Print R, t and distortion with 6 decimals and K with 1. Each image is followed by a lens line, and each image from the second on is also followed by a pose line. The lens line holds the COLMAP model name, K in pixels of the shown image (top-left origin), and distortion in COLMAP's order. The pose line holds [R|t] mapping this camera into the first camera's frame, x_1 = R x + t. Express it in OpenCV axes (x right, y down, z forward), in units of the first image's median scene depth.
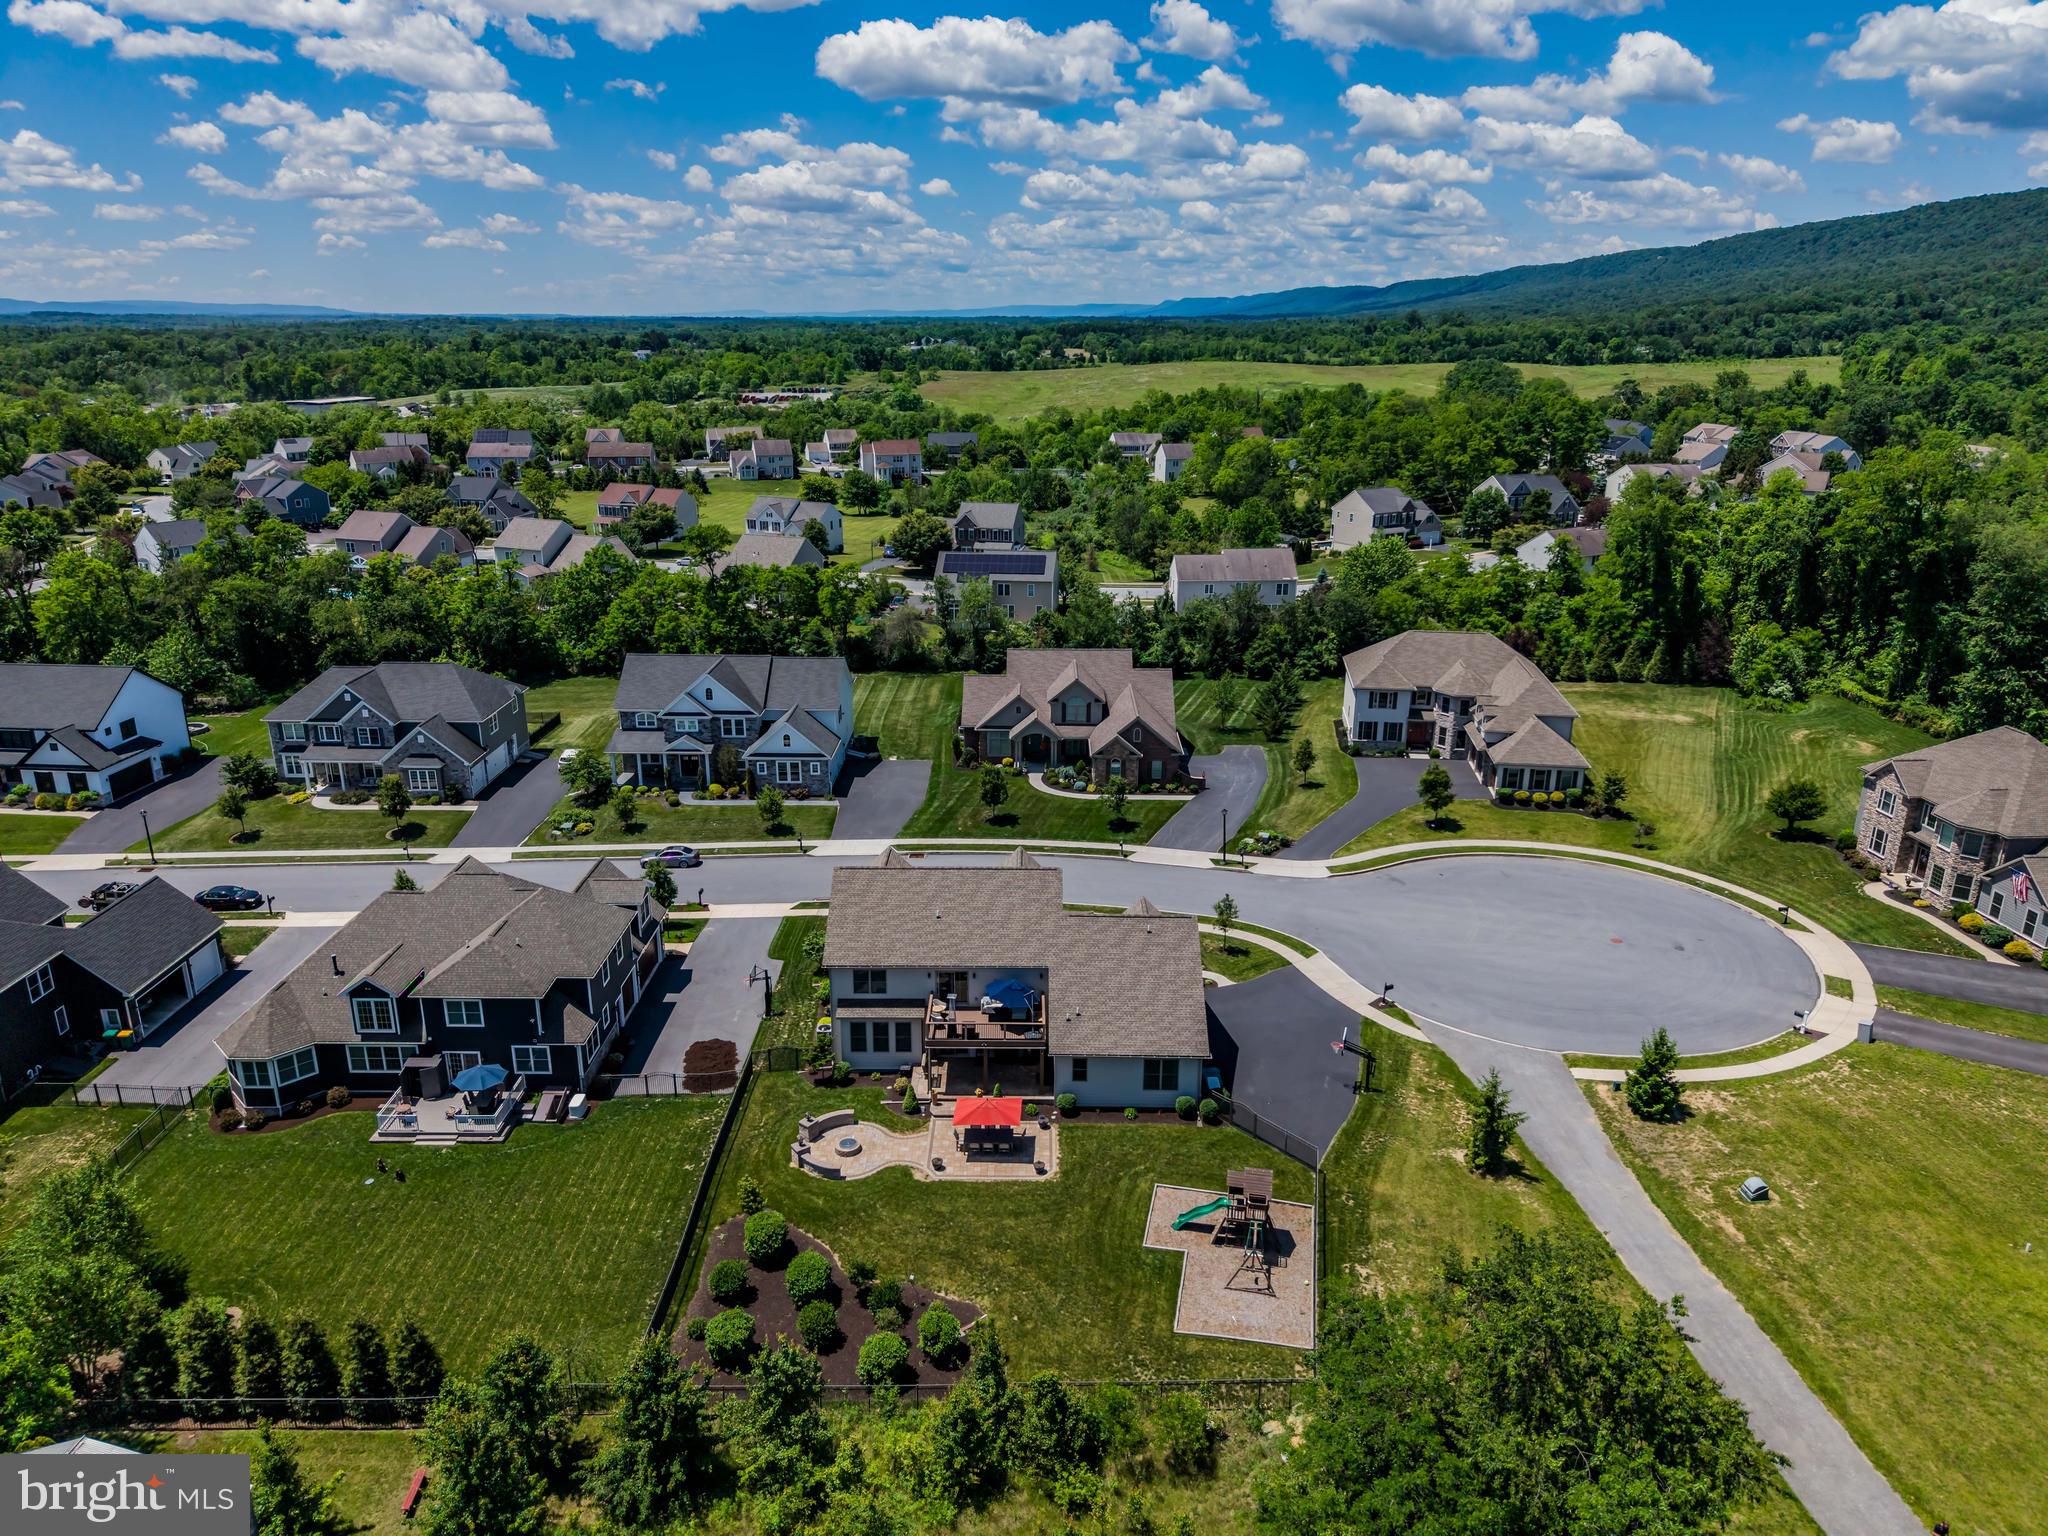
lens RADIAL K [[1372.2, 0, 1014.7], [0, 1372.2, 778.4], [0, 0, 1]] dist [0.036087, -0.036846]
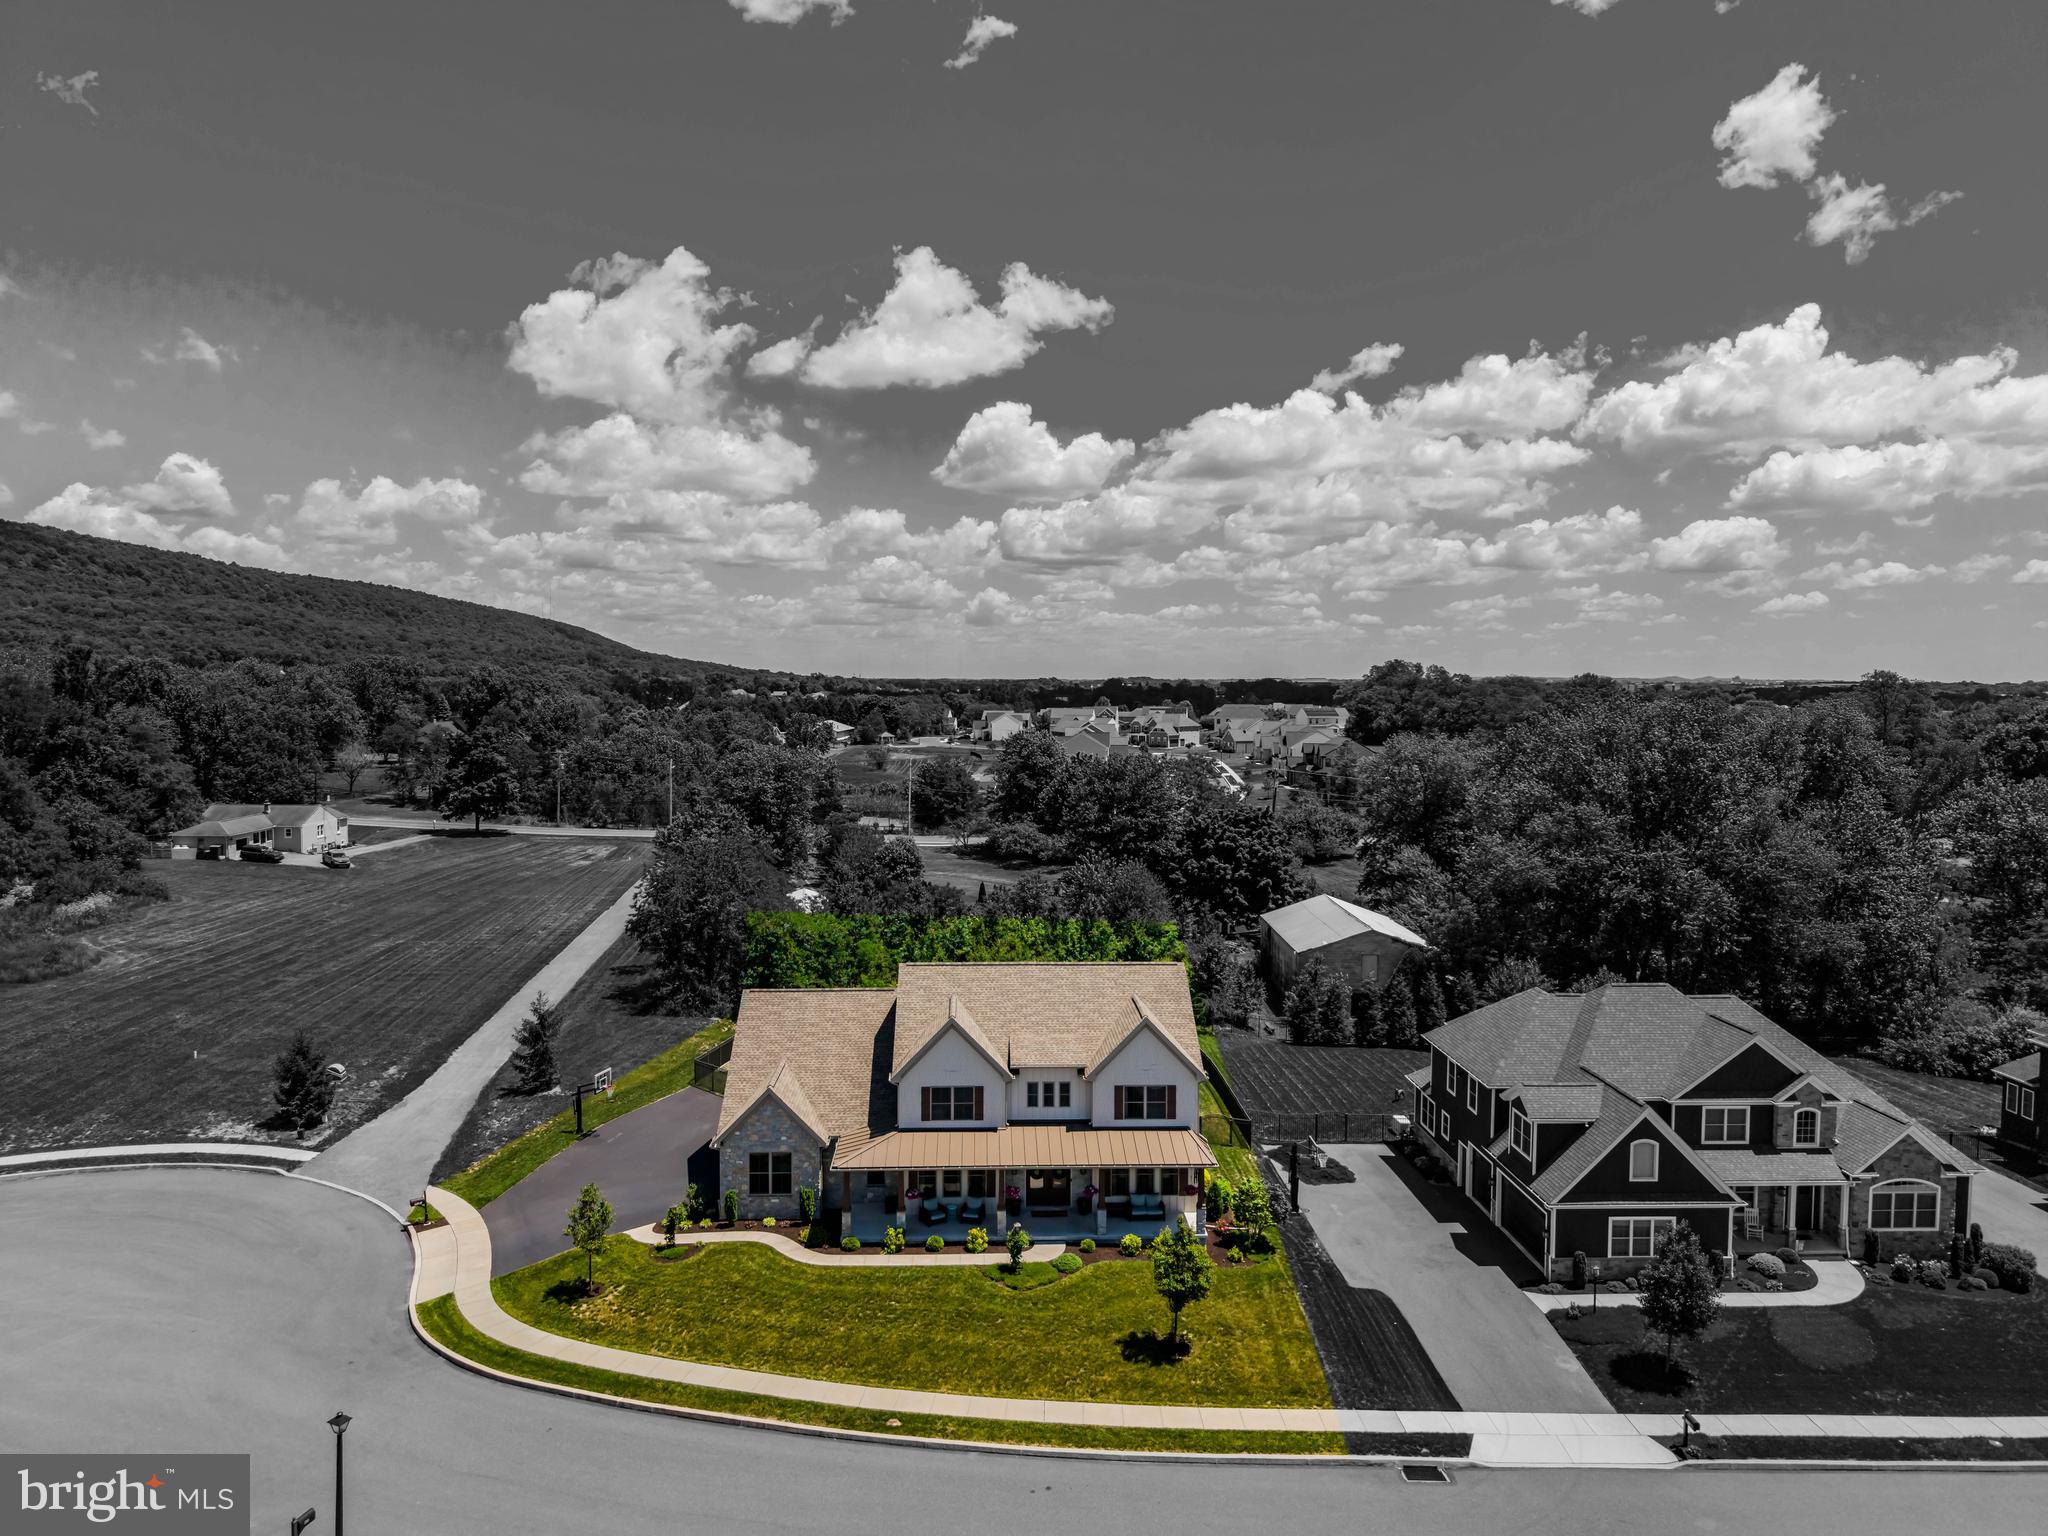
lens RADIAL K [[1372.2, 0, 1023.2], [0, 1372.2, 766.5], [0, 0, 1]] dist [0.036087, -0.036846]
pose [[-0.998465, -0.002999, -0.055304, 0.005156], [-0.023881, 0.924262, 0.381012, -0.236156], [0.049973, 0.381748, -0.922915, 1.151221]]
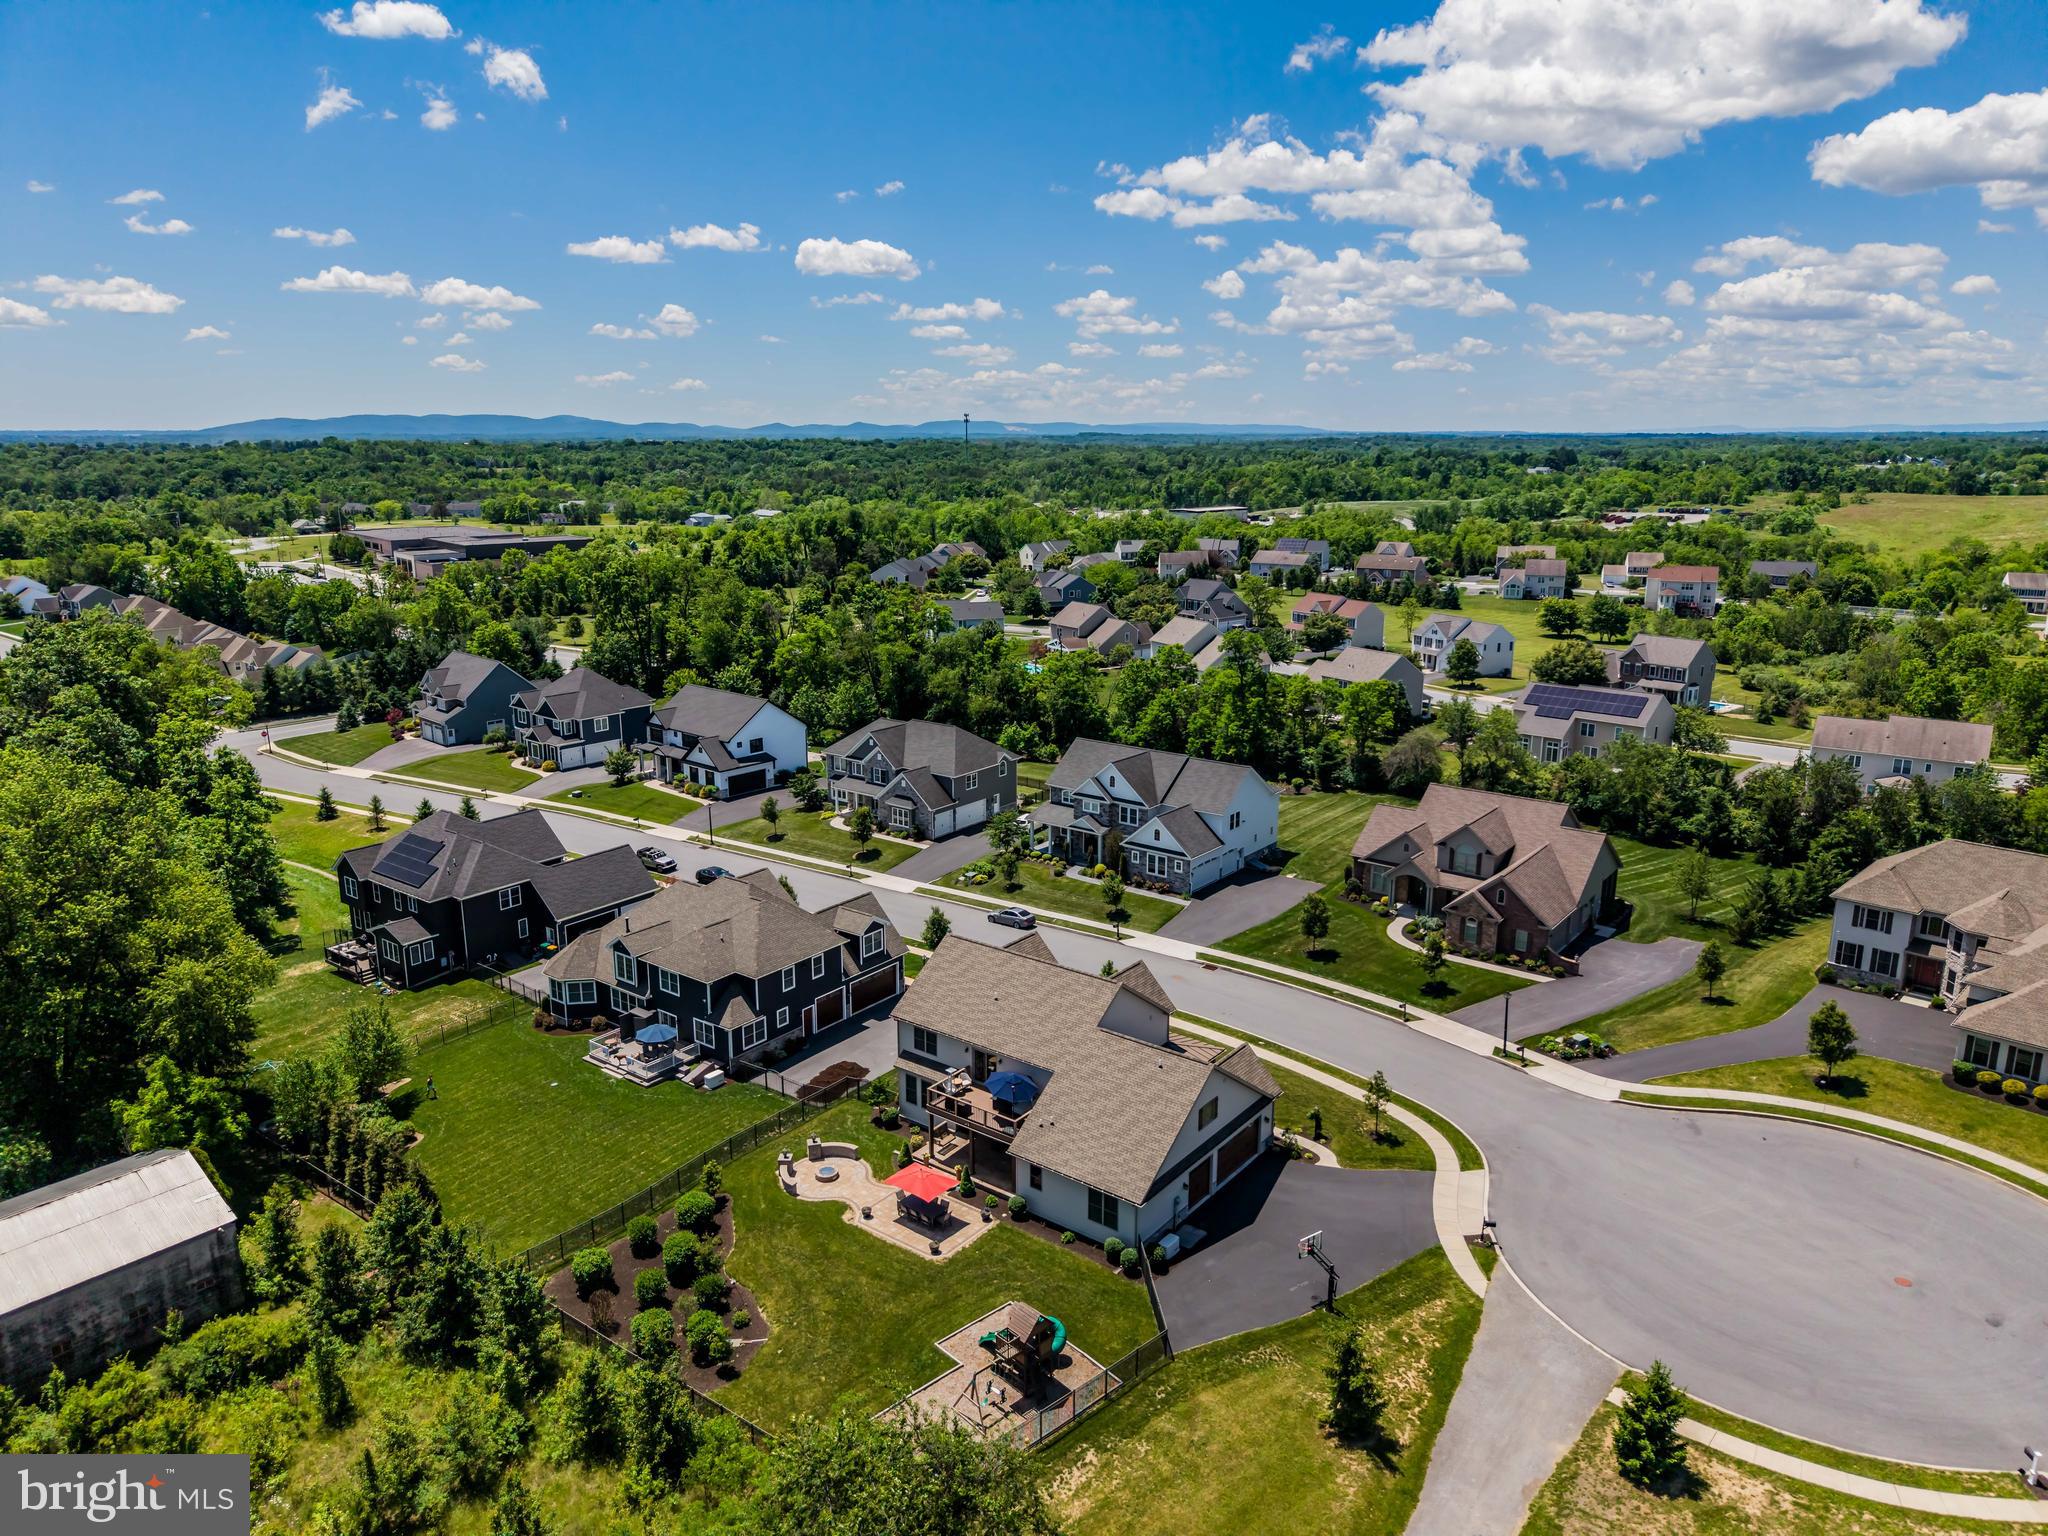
lens RADIAL K [[1372.2, 0, 1013.4], [0, 1372.2, 766.2], [0, 0, 1]] dist [0.036087, -0.036846]
pose [[0.798260, 0.139713, -0.585885, 0.361344], [-0.189696, 0.981540, -0.024395, -0.033970], [0.571661, 0.130614, 0.810027, 0.085598]]
